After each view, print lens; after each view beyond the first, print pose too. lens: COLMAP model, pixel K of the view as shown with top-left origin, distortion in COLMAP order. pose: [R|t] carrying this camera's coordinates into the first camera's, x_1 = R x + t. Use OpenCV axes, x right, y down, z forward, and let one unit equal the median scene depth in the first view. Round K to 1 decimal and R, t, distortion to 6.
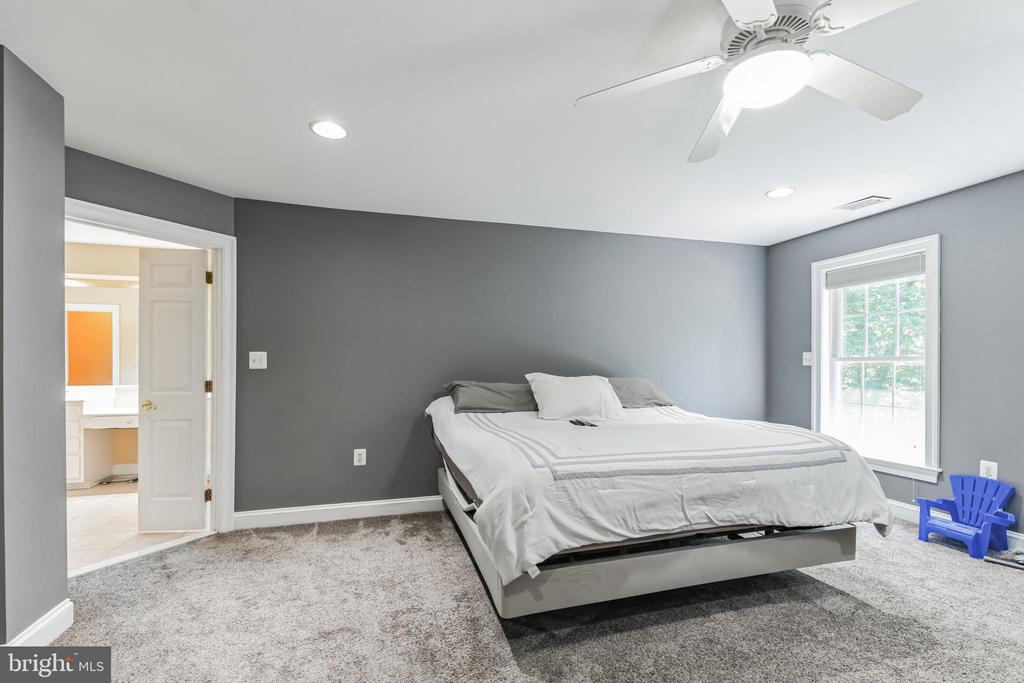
lens RADIAL K [[458.9, 0, 513.1], [0, 458.9, 364.5], [0, 0, 1]] dist [-0.002749, -0.000488]
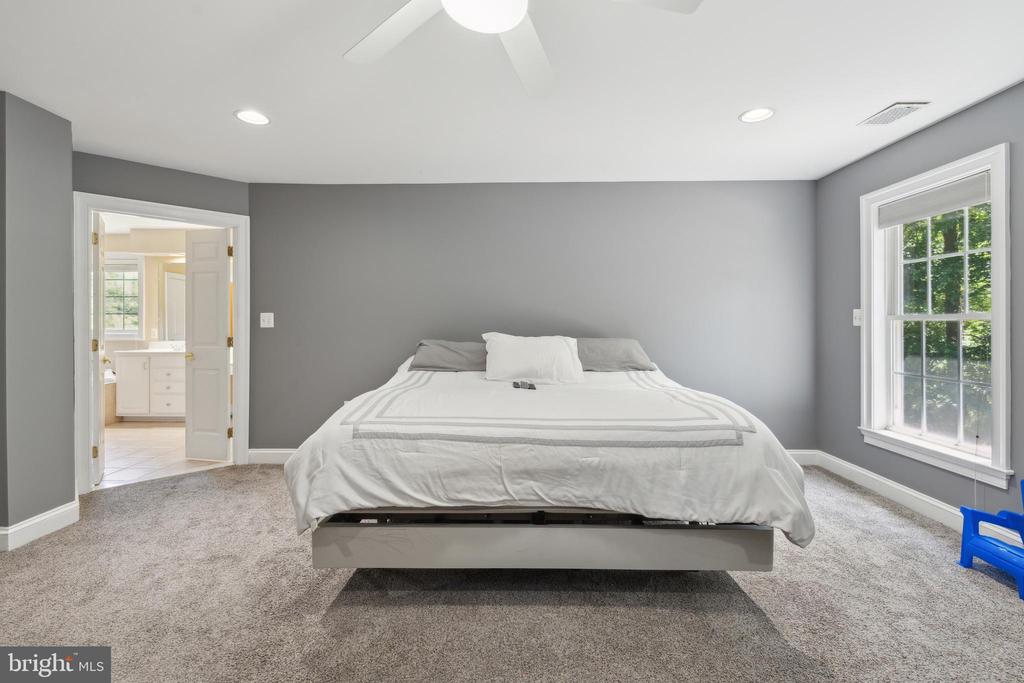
lens RADIAL K [[458.2, 0, 511.6], [0, 458.2, 323.1], [0, 0, 1]] dist [-0.004203, -0.000390]
pose [[0.952876, 0.000197, -0.303359, 0.604771], [-0.001458, 0.999991, -0.003929, 0.002725], [0.303356, 0.004186, 0.952868, 0.123720]]
